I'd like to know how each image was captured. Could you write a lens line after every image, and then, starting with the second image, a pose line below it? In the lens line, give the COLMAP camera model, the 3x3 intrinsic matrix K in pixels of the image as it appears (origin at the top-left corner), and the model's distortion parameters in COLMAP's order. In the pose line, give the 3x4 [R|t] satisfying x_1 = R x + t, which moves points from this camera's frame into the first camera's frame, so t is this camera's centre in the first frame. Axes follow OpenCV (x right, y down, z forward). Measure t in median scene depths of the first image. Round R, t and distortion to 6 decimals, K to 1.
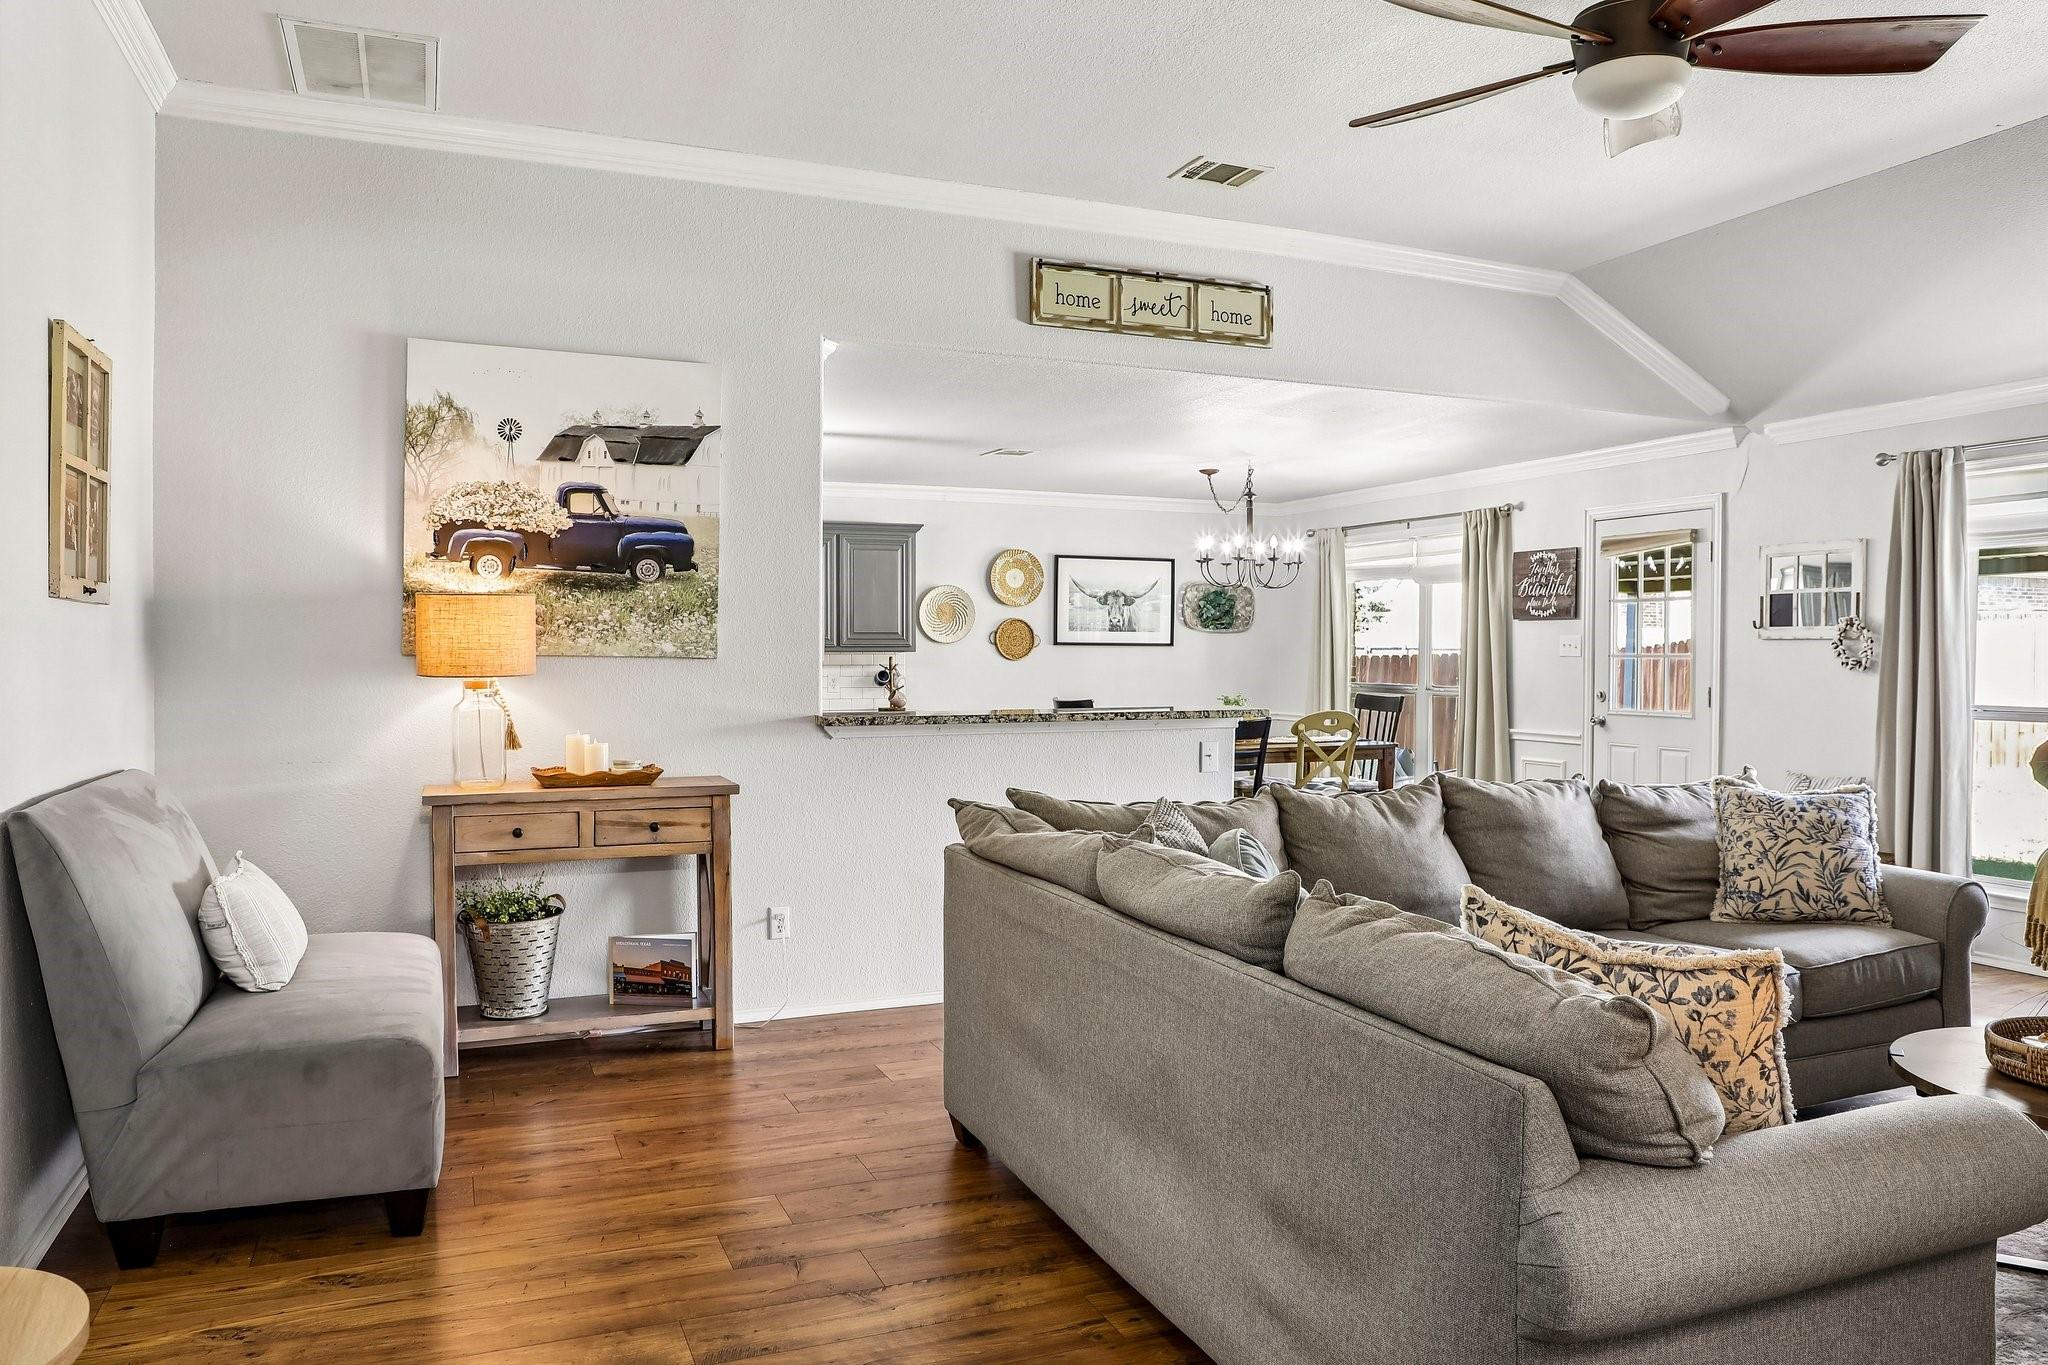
lens RADIAL K [[1418.0, 0, 1028.0], [0, 1418.0, 673.7], [0, 0, 1]] dist [-0.068666, 0.037609]
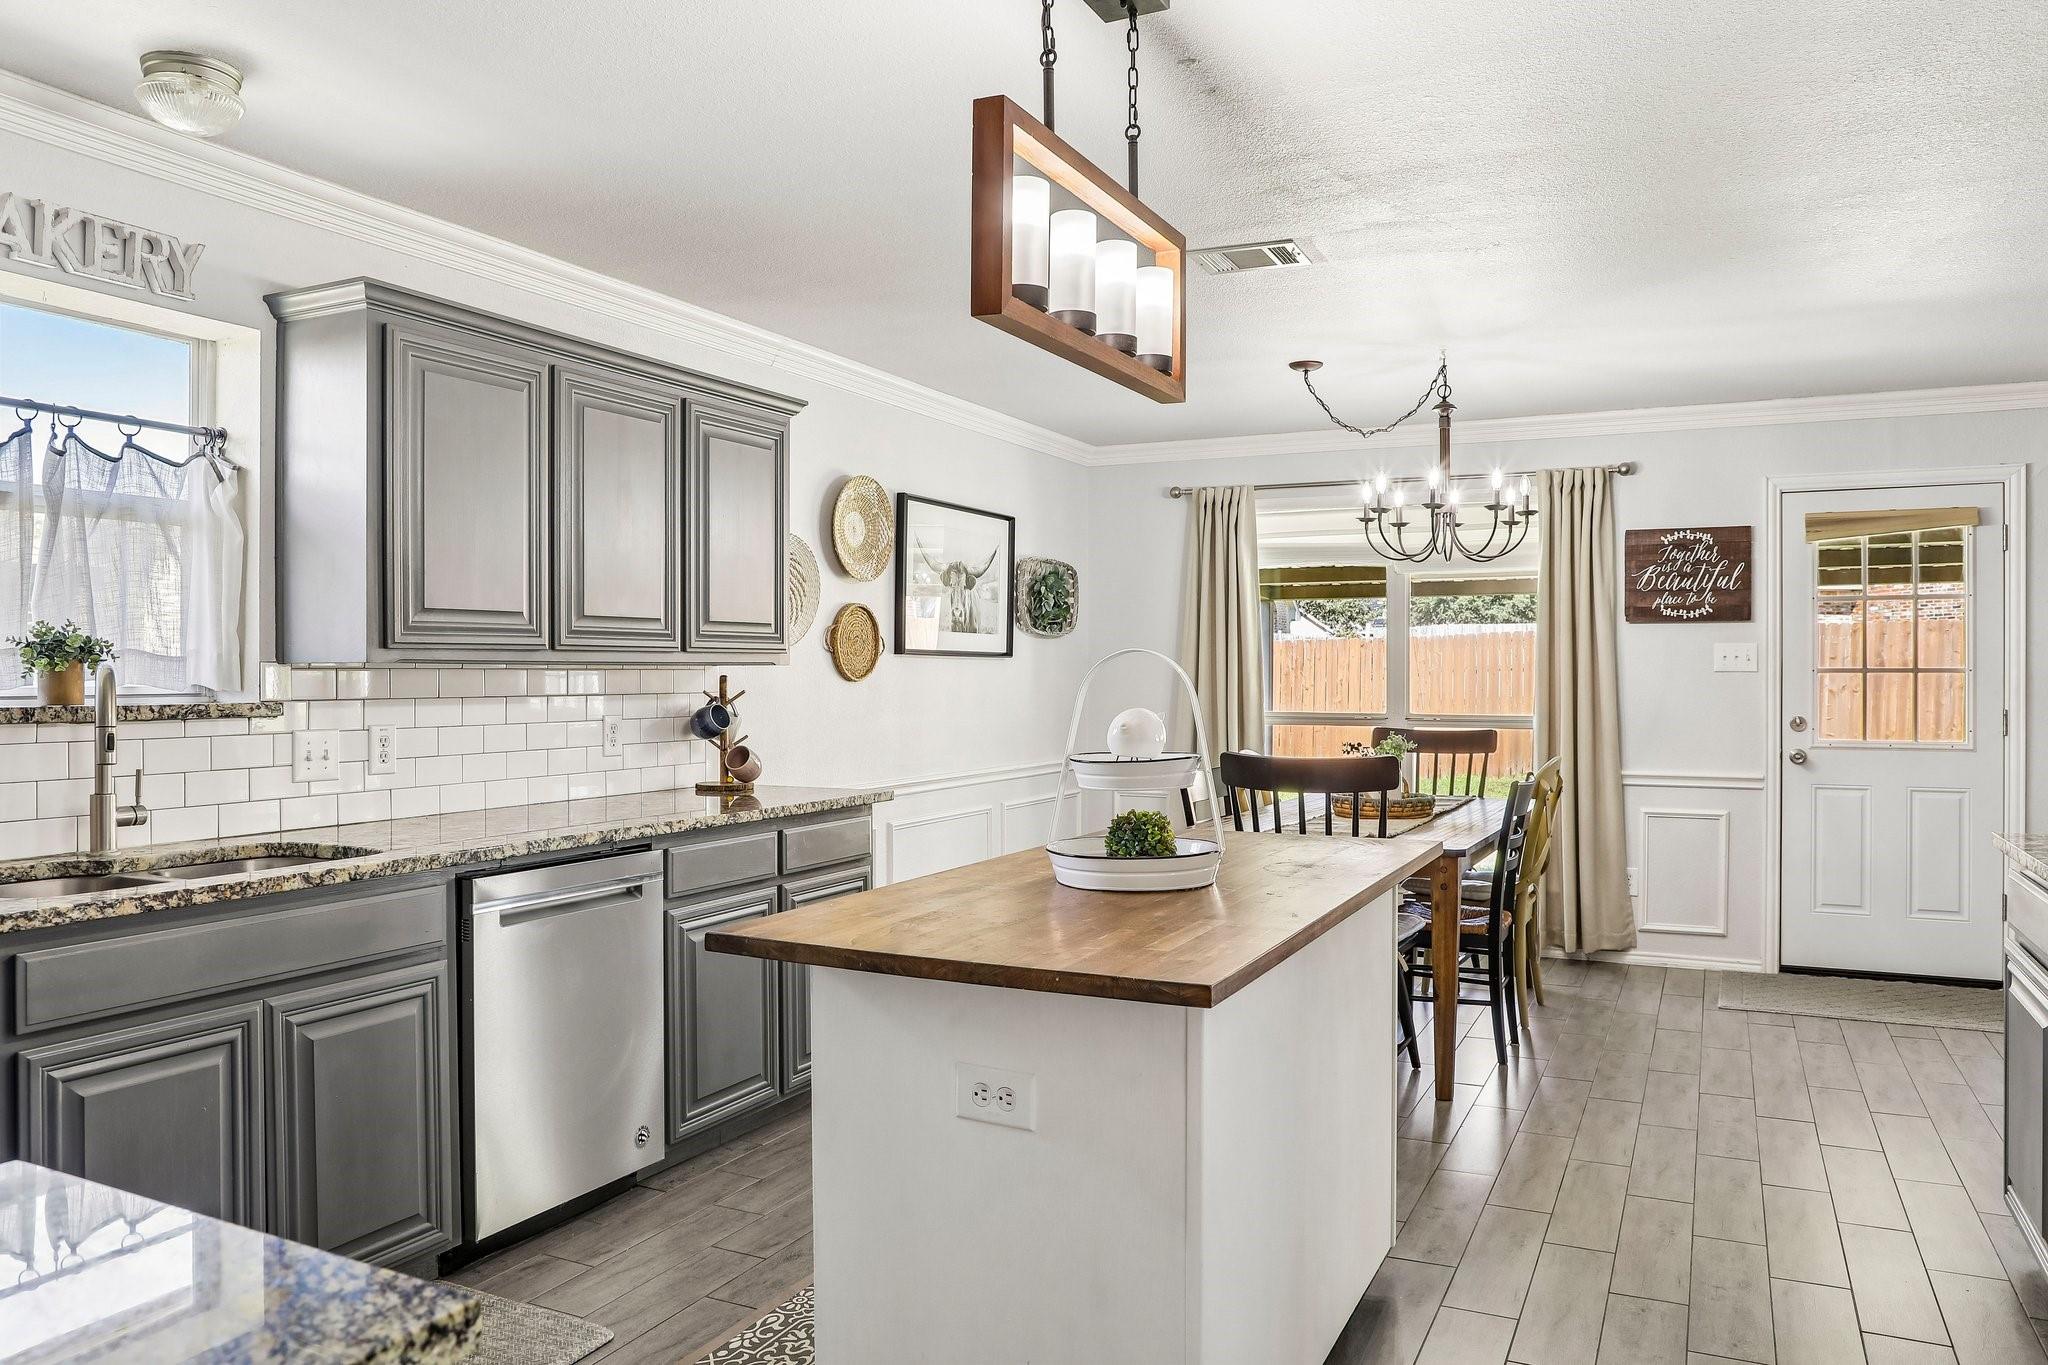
lens RADIAL K [[1418.0, 0, 1028.0], [0, 1418.0, 673.7], [0, 0, 1]] dist [-0.068666, 0.037609]
pose [[0.756930, -0.002416, 0.653491, -0.369678], [0.010637, 0.999906, -0.008625, -0.008434], [-0.653409, 0.013479, 0.756885, 0.653153]]
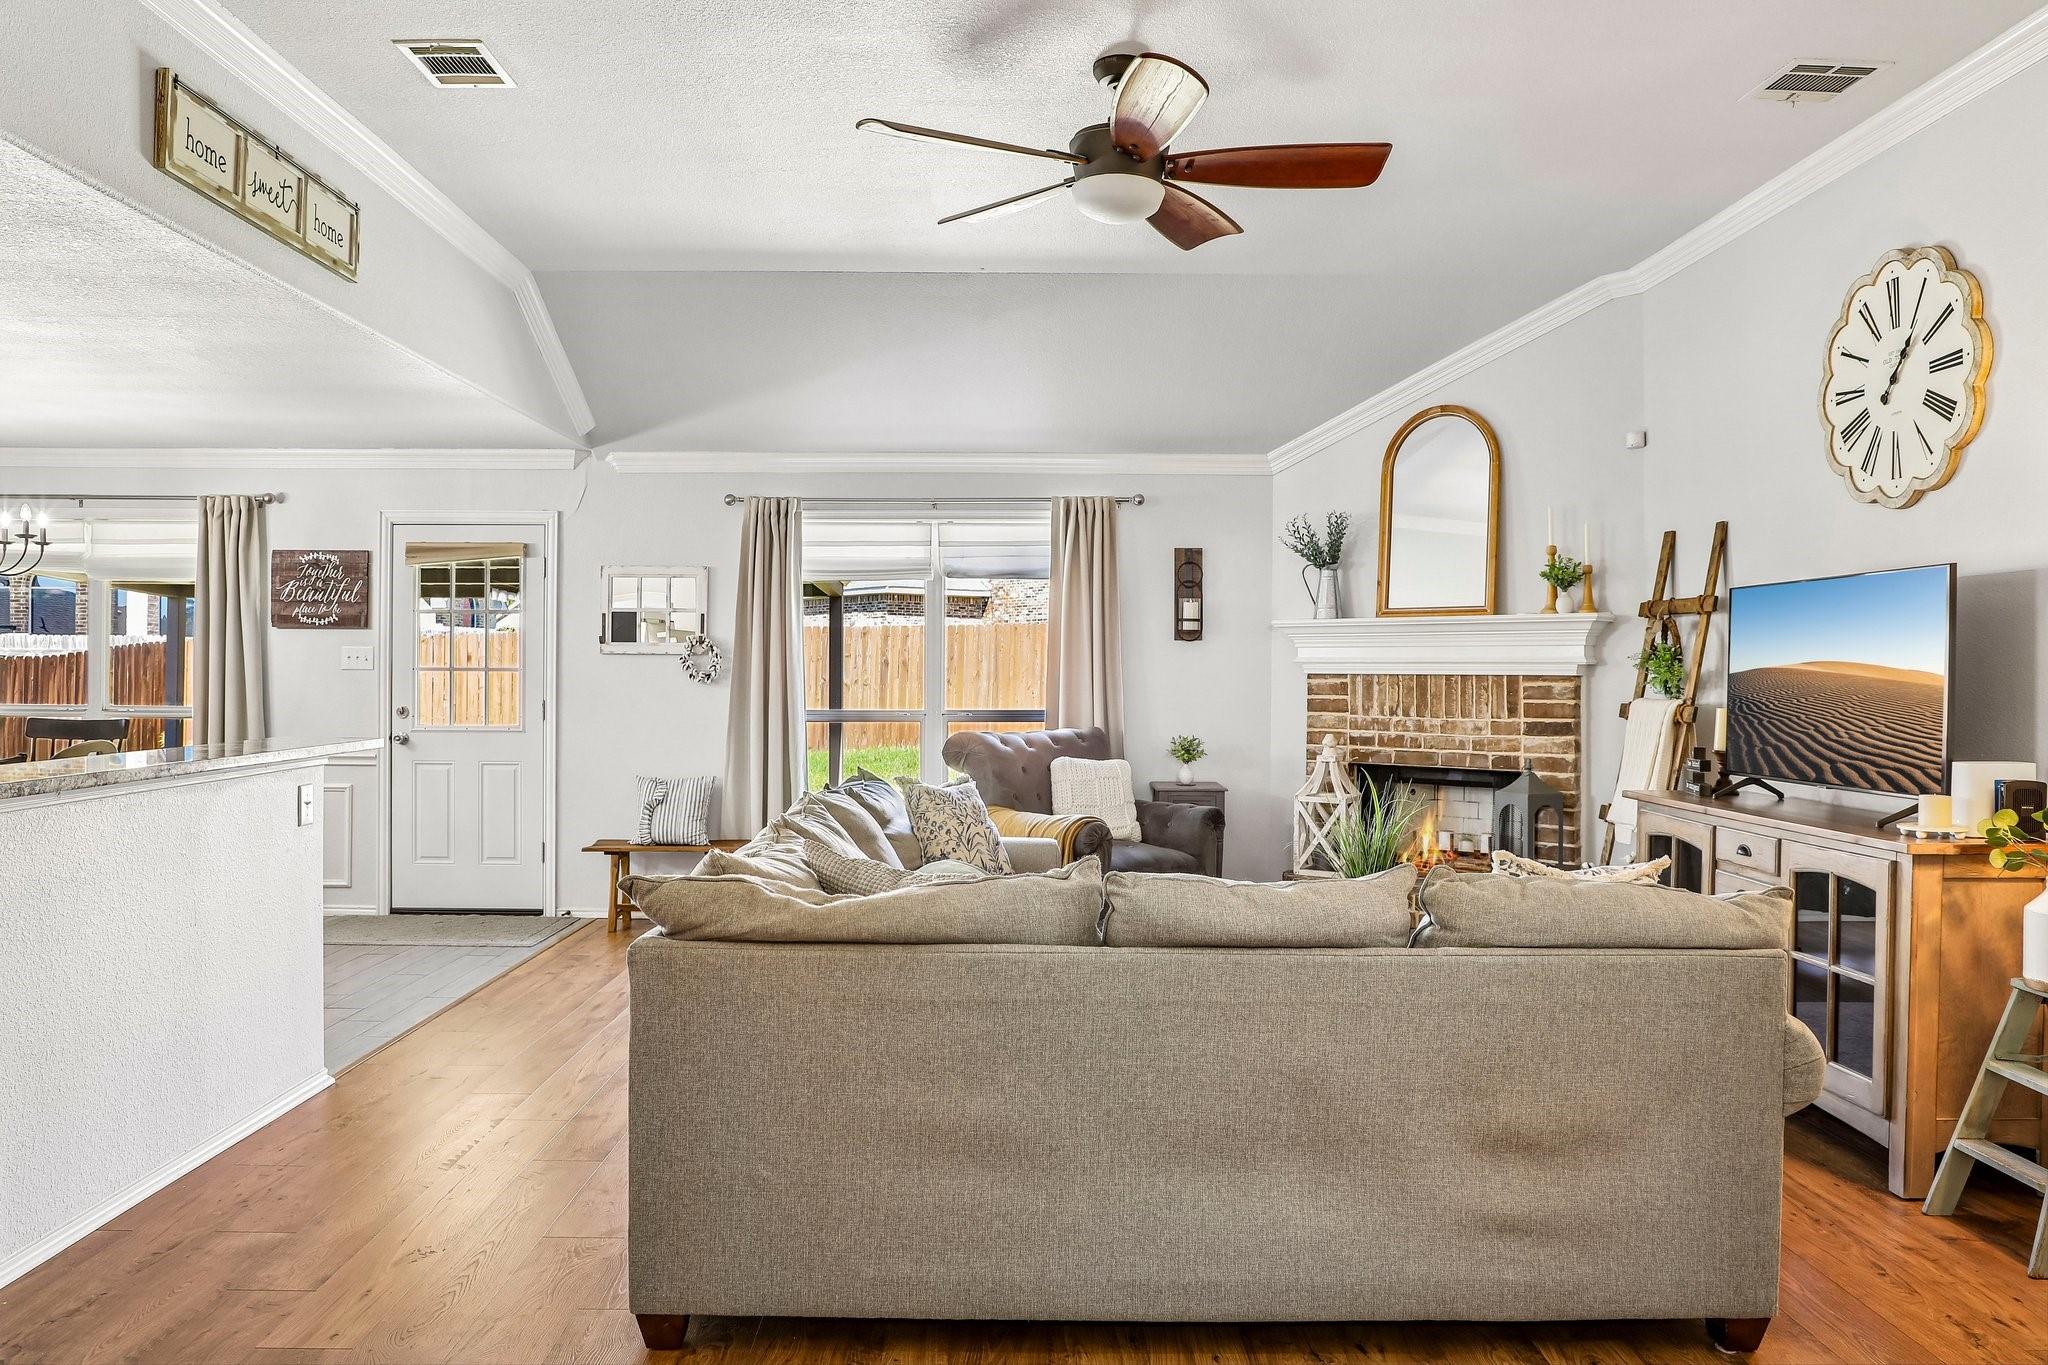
lens RADIAL K [[1418.0, 0, 1028.0], [0, 1418.0, 673.7], [0, 0, 1]] dist [-0.068666, 0.037609]
pose [[0.368014, -0.003446, 0.929814, -0.285954], [0.009531, 0.999955, -0.000066, -0.005177], [-0.929771, 0.008886, 0.368030, 0.248627]]
